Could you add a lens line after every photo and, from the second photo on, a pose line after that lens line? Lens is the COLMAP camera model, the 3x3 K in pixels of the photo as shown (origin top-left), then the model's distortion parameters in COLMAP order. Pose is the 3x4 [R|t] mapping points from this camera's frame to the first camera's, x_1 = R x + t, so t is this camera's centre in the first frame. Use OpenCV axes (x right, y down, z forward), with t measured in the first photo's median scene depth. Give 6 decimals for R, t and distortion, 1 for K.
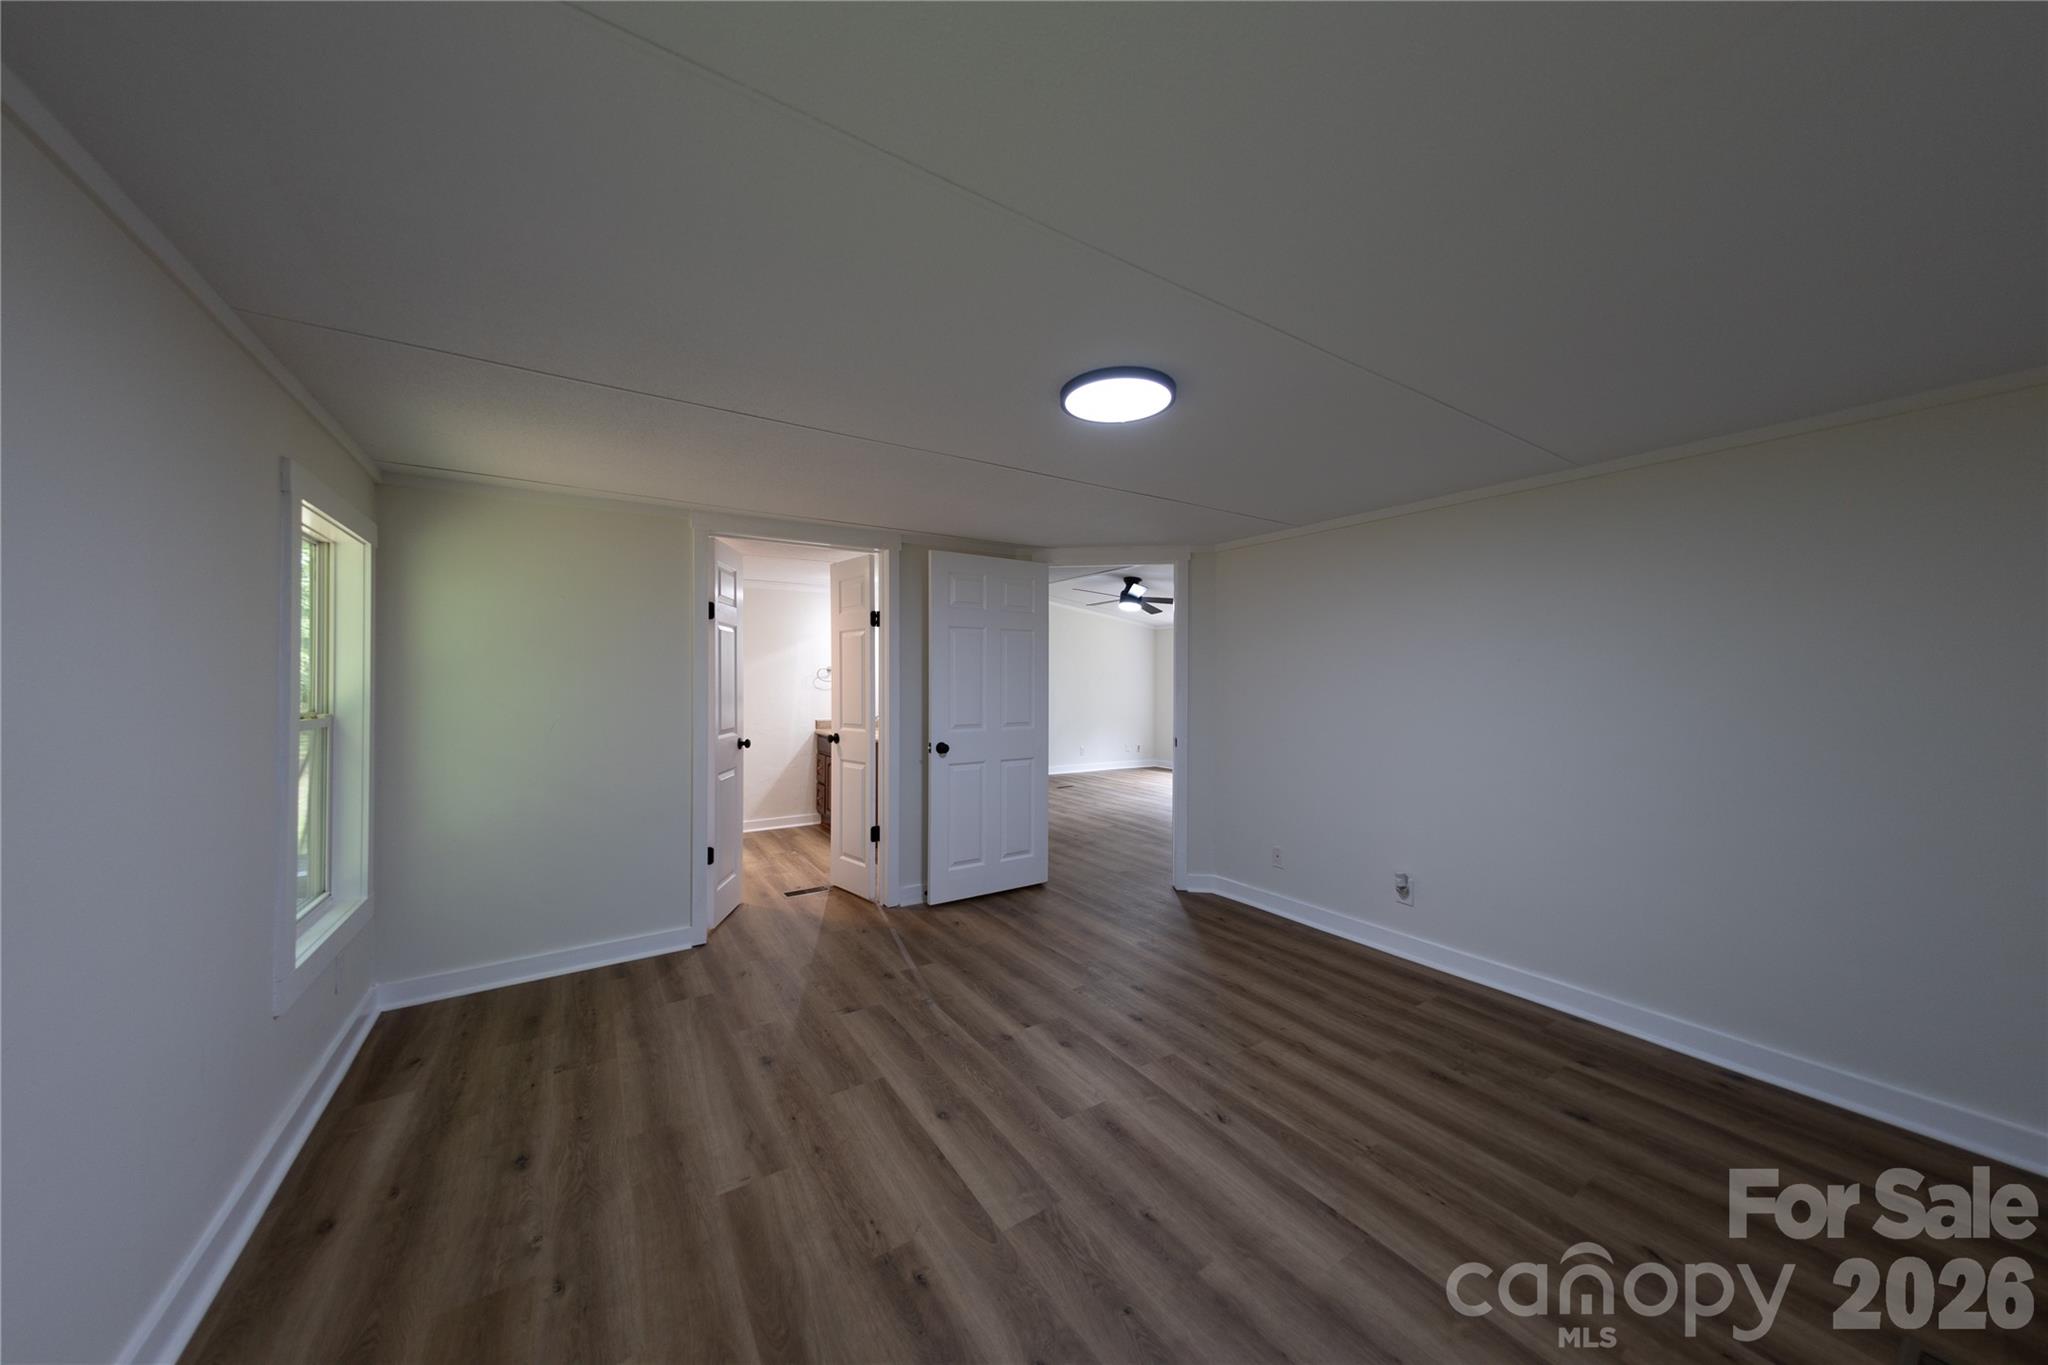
lens RADIAL K [[679.9, 0, 1025.5], [0, 679.9, 679.7], [0, 0, 1]] dist [0.004127, 0.001135]
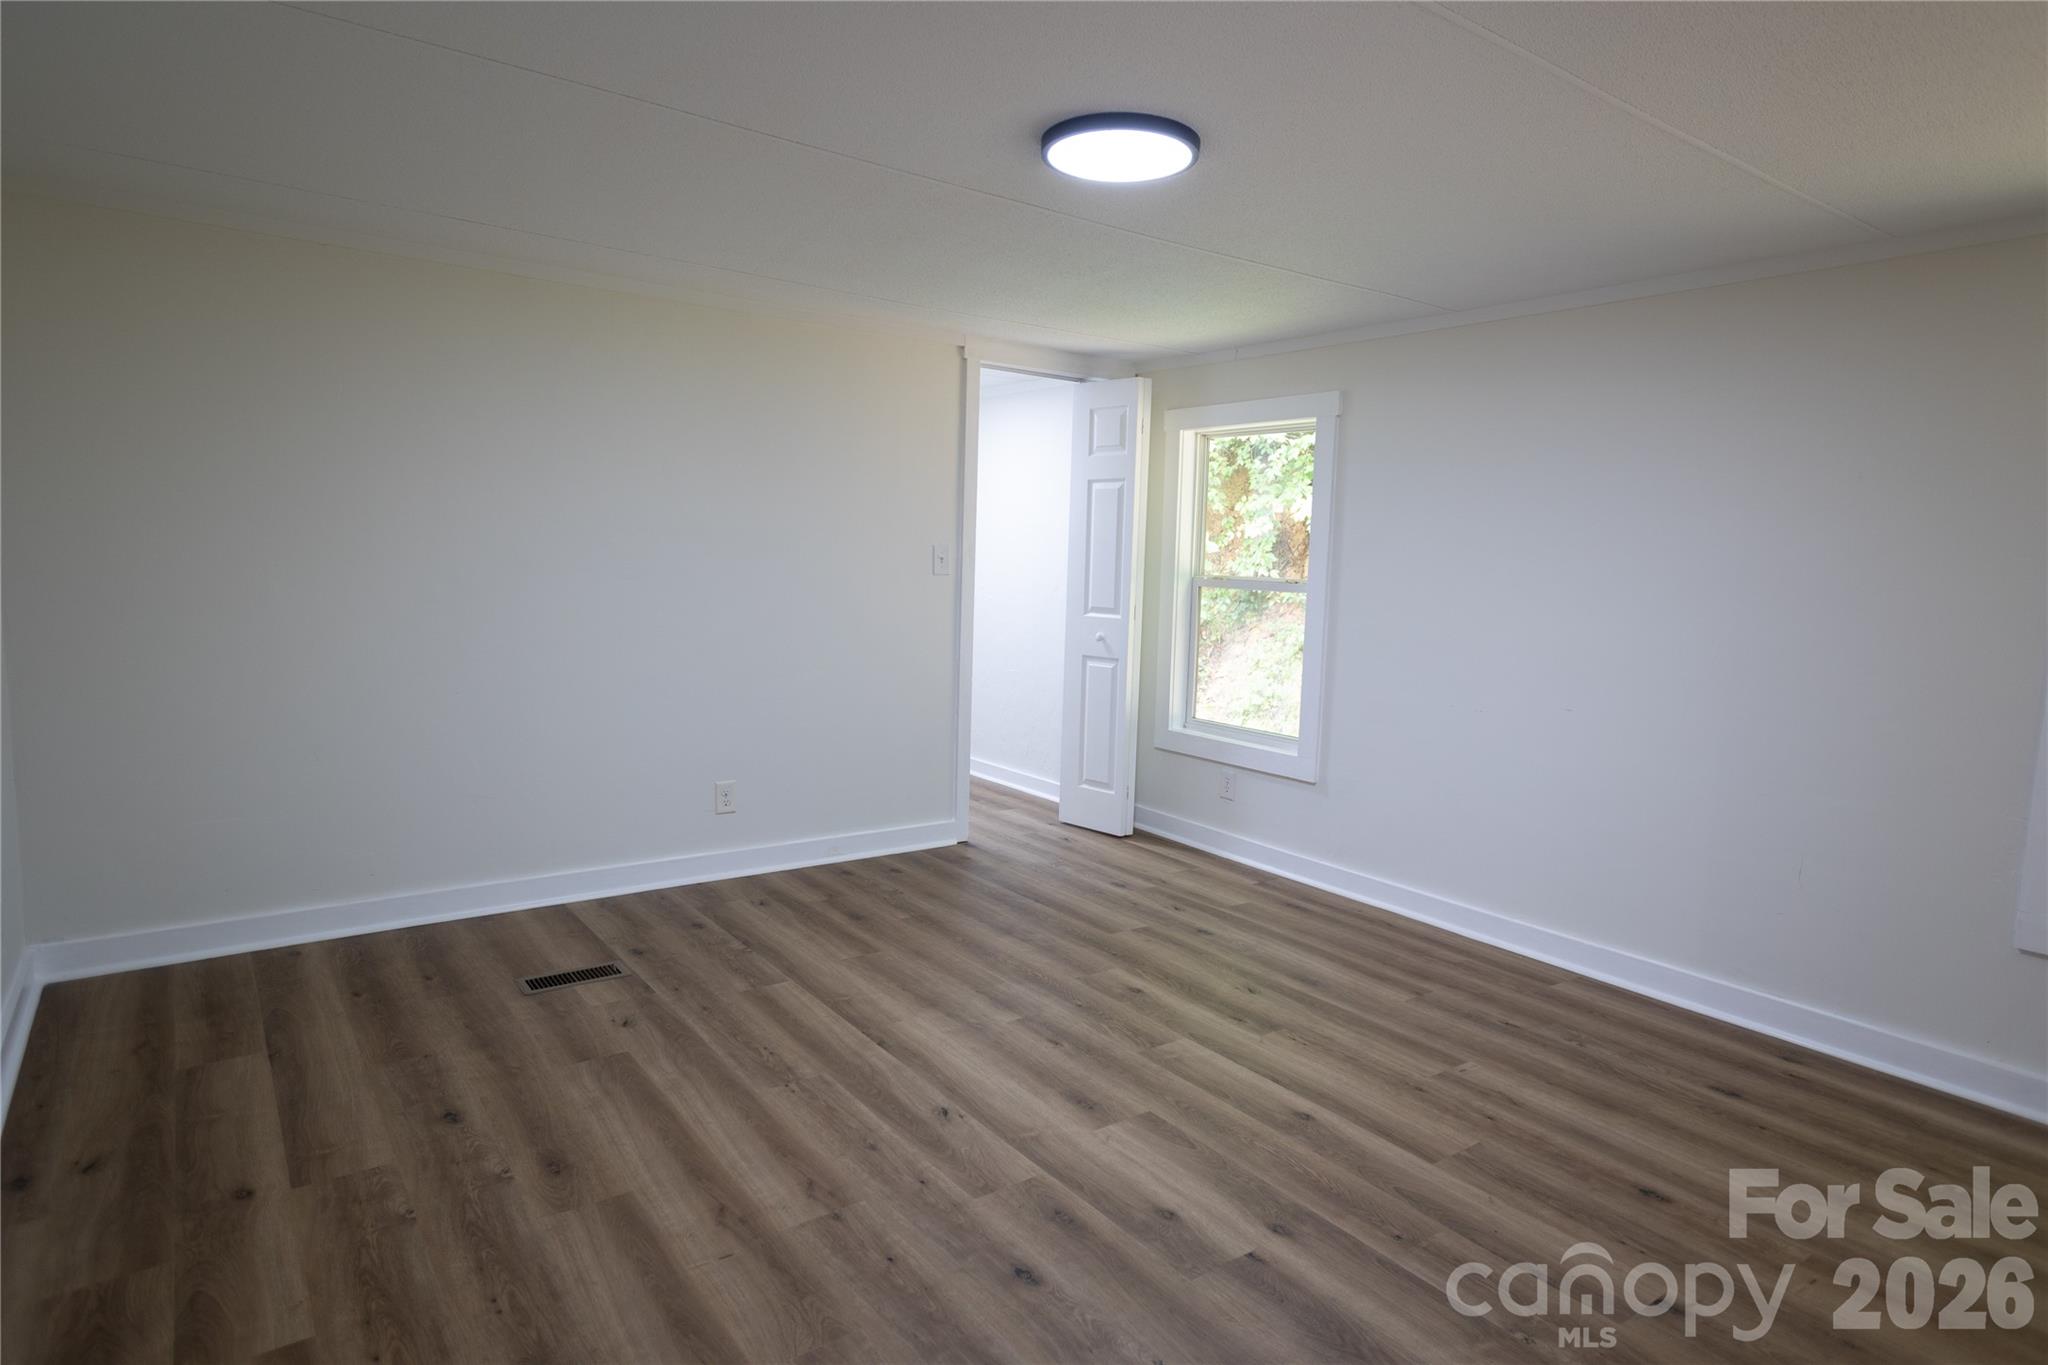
lens RADIAL K [[1140.1, 0, 1009.7], [0, 1140.1, 682.8], [0, 0, 1]] dist [0.023509, -0.006912]
pose [[-0.998533, -0.031633, -0.043947, 0.270620], [-0.036408, 0.992984, 0.112501, 0.016544], [0.040080, 0.113936, -0.992679, 2.110017]]
